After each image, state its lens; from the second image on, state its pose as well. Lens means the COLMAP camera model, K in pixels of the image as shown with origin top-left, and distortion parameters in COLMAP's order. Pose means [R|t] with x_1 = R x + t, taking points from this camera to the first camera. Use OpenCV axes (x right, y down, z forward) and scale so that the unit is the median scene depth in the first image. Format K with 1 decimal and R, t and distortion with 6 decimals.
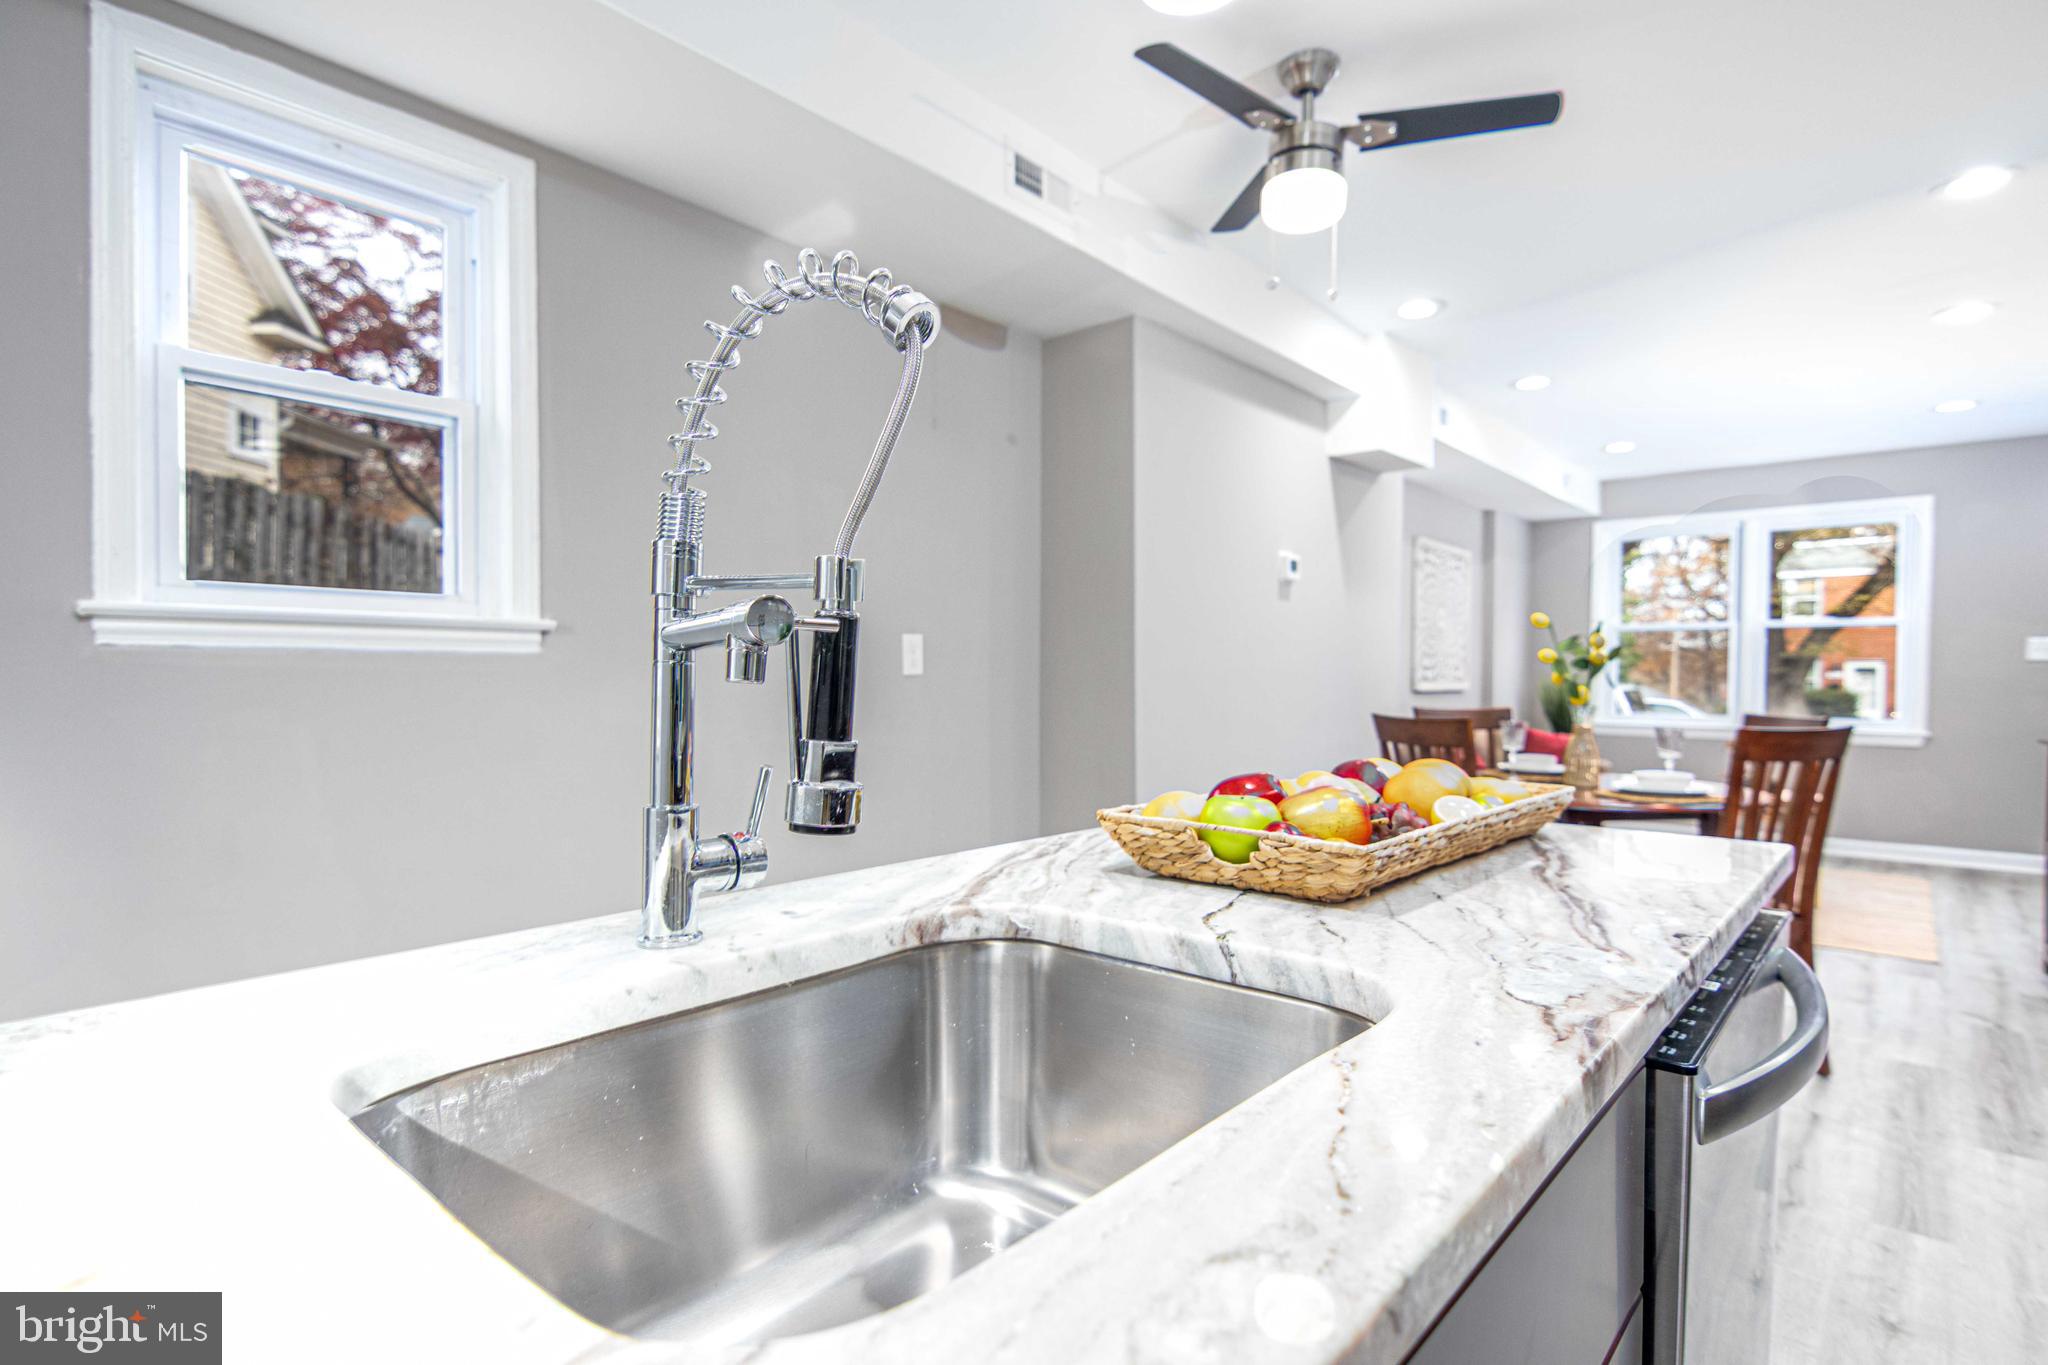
lens RADIAL K [[1048.8, 0, 1029.0], [0, 1048.8, 723.5], [0, 0, 1]] dist [-0.003400, 0.001776]
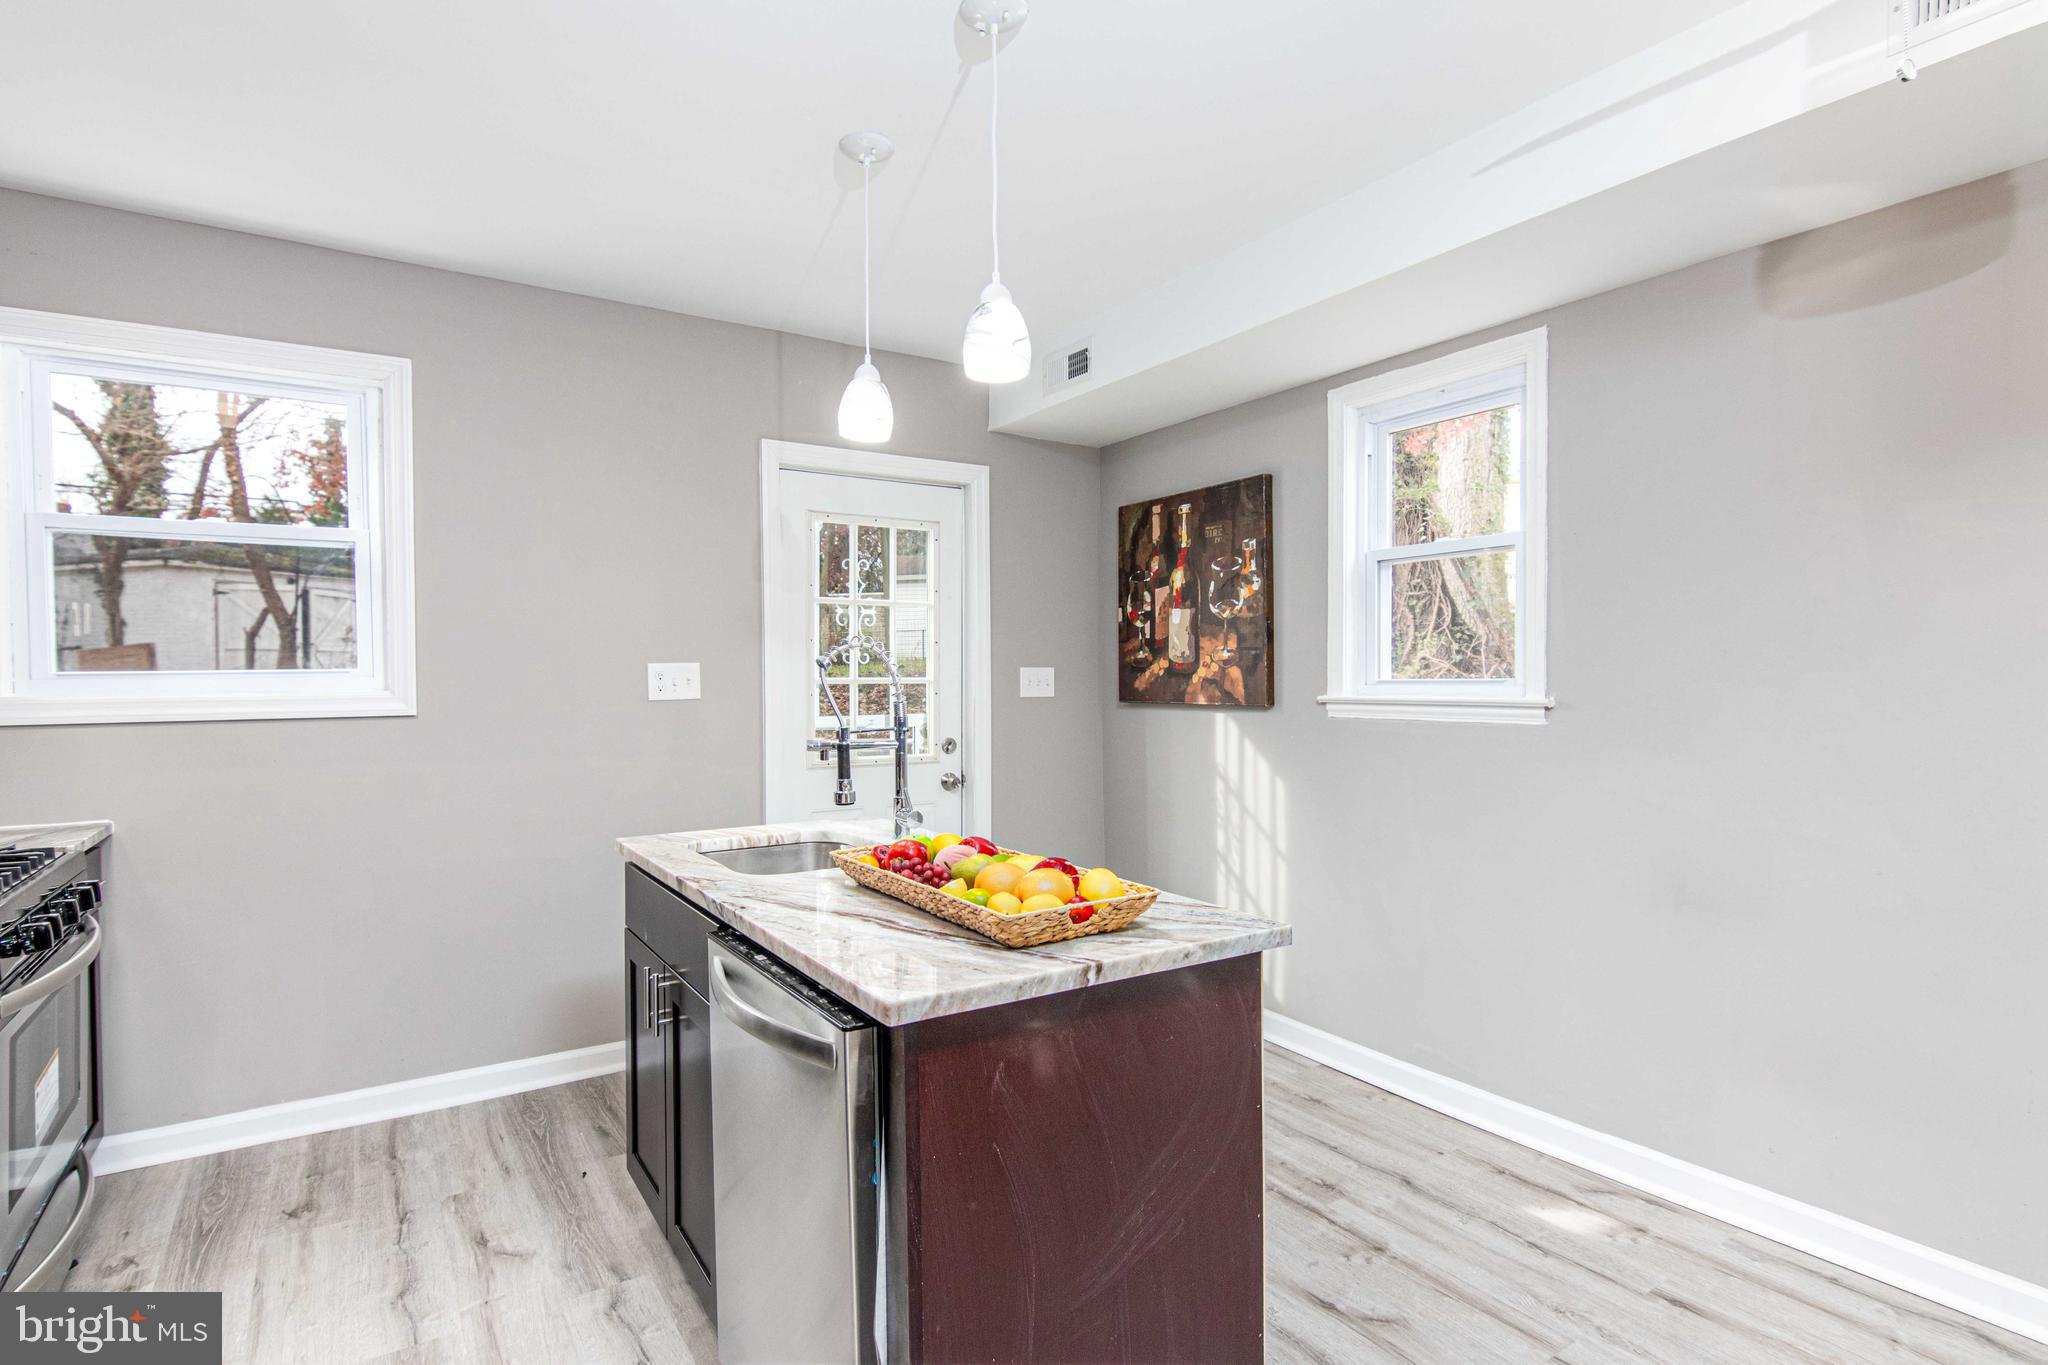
lens RADIAL K [[1048.8, 0, 1029.0], [0, 1048.8, 723.5], [0, 0, 1]] dist [-0.003400, 0.001776]
pose [[-0.276322, 0.041265, -0.960179, 0.942678], [-0.039902, 0.997724, 0.054362, -0.117153], [0.960236, 0.053335, -0.274047, 0.784108]]
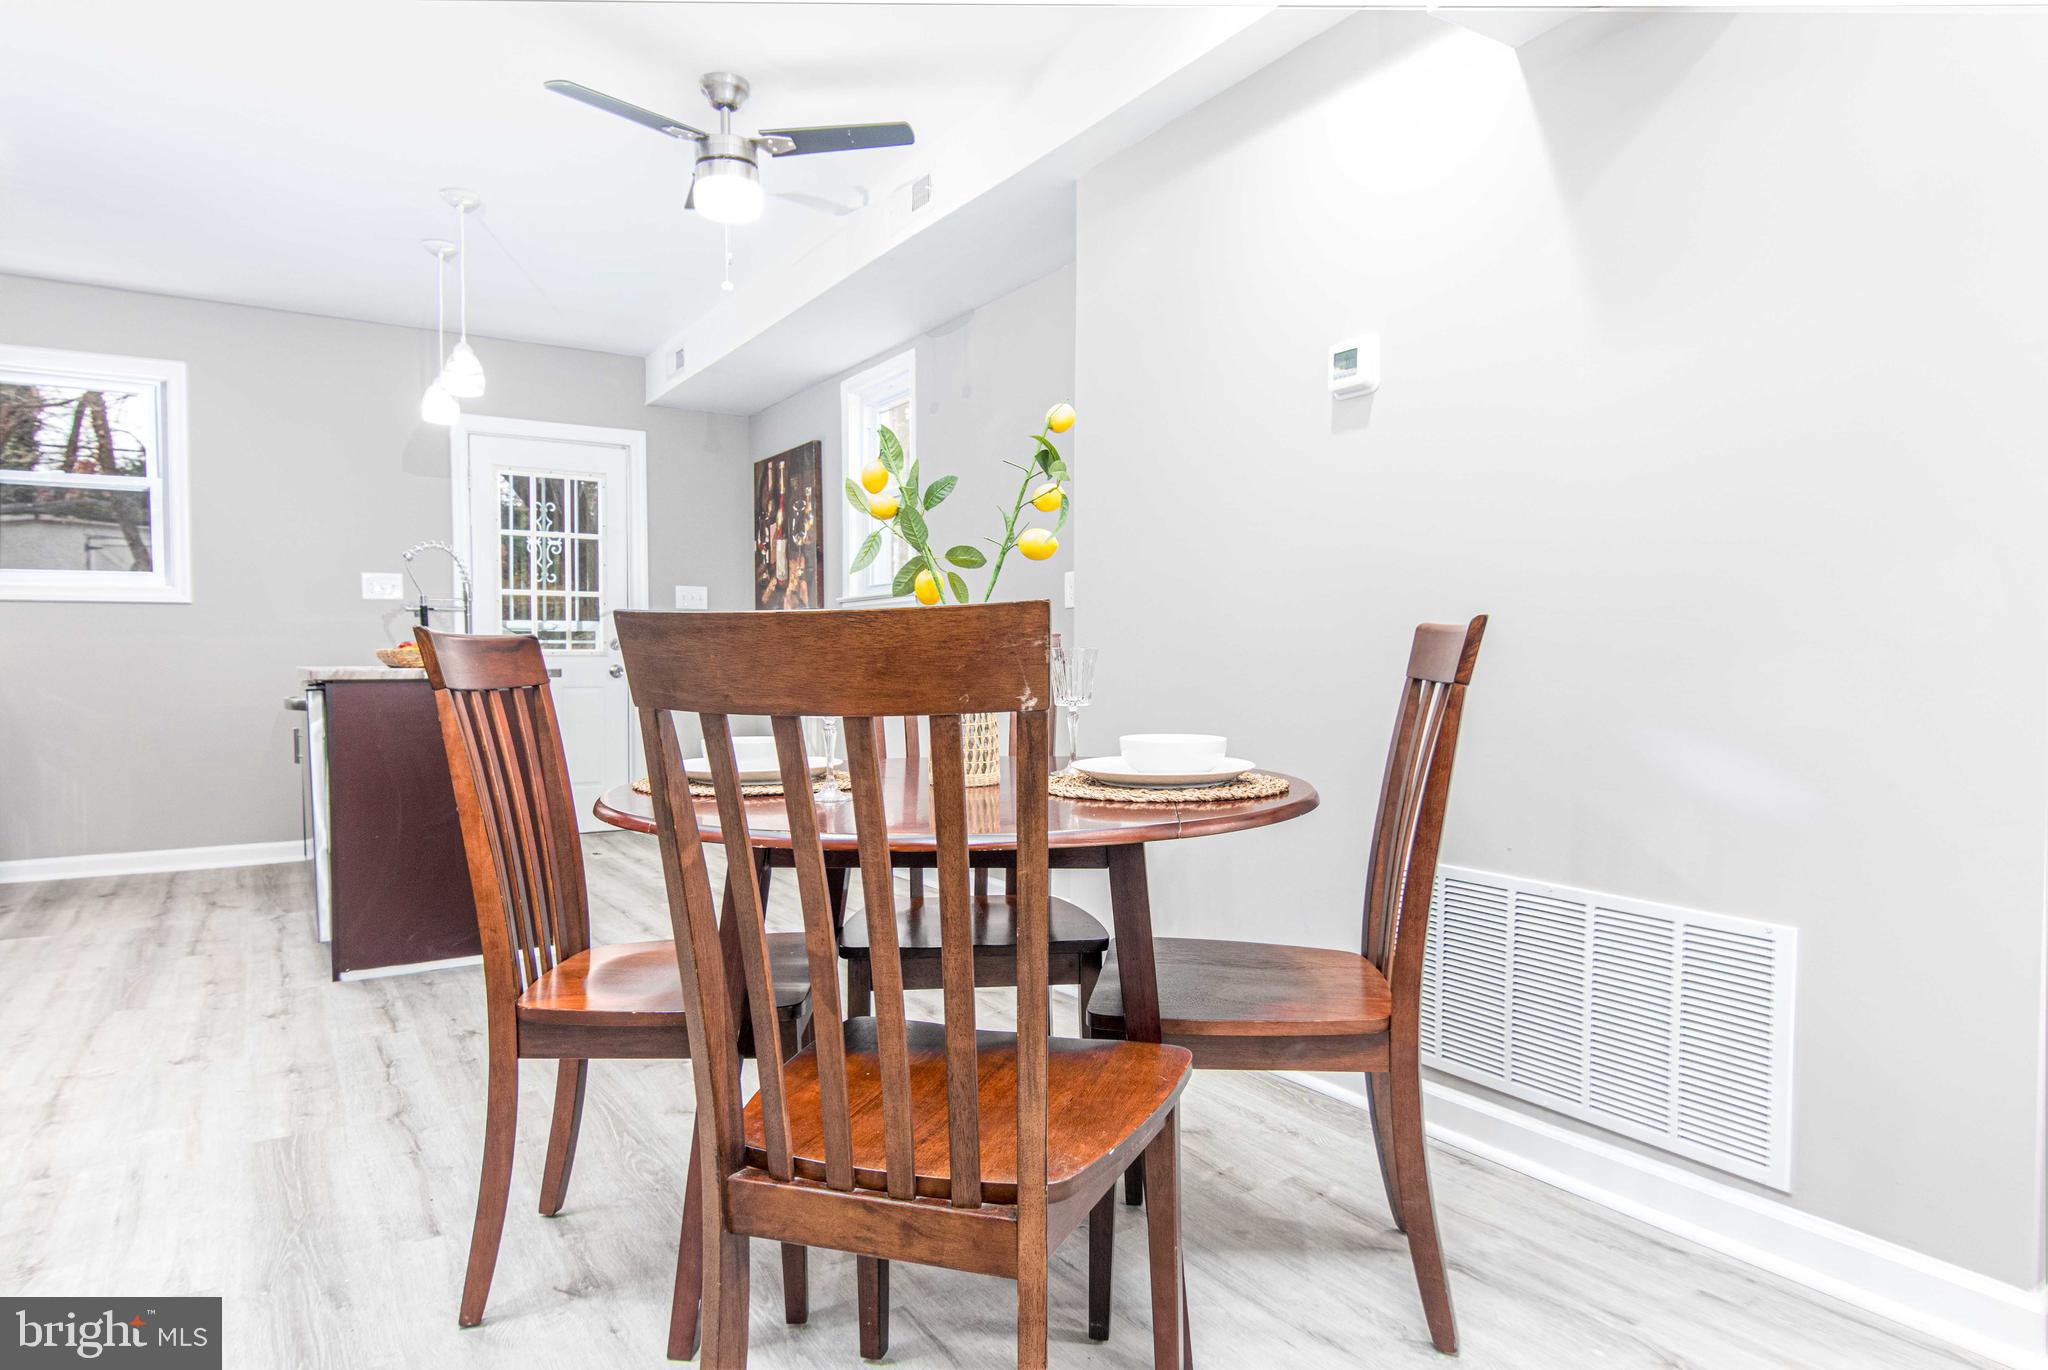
lens RADIAL K [[1249.4, 0, 1020.7], [0, 1249.4, 715.8], [0, 0, 1]] dist [0.044514, -0.040777]
pose [[-0.304637, 0.039063, -0.951667, 1.756213], [-0.042027, 0.997634, 0.054403, 0.002636], [0.951541, 0.056569, -0.302274, 2.001936]]
